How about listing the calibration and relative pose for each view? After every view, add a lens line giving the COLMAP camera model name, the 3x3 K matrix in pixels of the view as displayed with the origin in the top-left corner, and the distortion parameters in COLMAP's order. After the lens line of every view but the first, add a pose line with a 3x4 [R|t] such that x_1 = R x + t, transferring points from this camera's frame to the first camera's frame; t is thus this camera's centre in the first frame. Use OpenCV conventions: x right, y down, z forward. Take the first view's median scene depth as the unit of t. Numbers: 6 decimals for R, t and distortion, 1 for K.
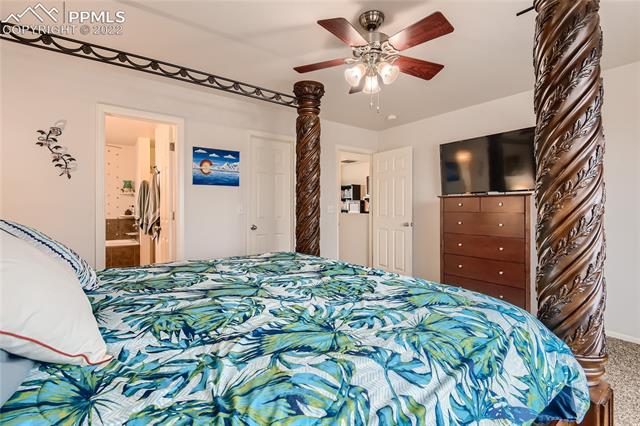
lens RADIAL K [[289.3, 0, 320.0], [0, 289.3, 213.0], [0, 0, 1]] dist [0.000762, -0.001313]
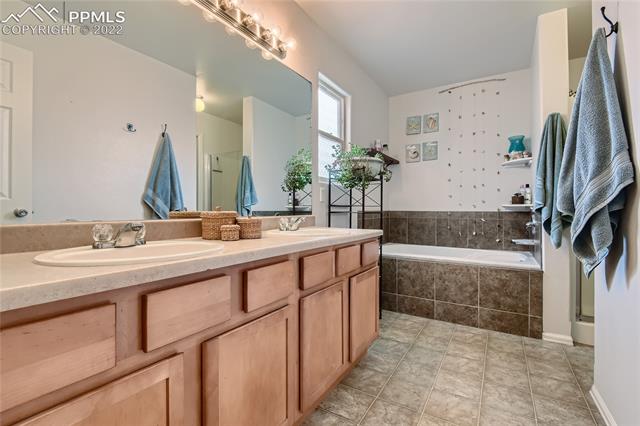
lens RADIAL K [[289.3, 0, 320.0], [0, 289.3, 213.0], [0, 0, 1]] dist [0.000762, -0.001313]
pose [[0.349566, -0.005315, -0.936897, -0.325887], [-0.002963, 0.999973, -0.006778, 0.028919], [0.936907, 0.005146, 0.349540, 0.524893]]
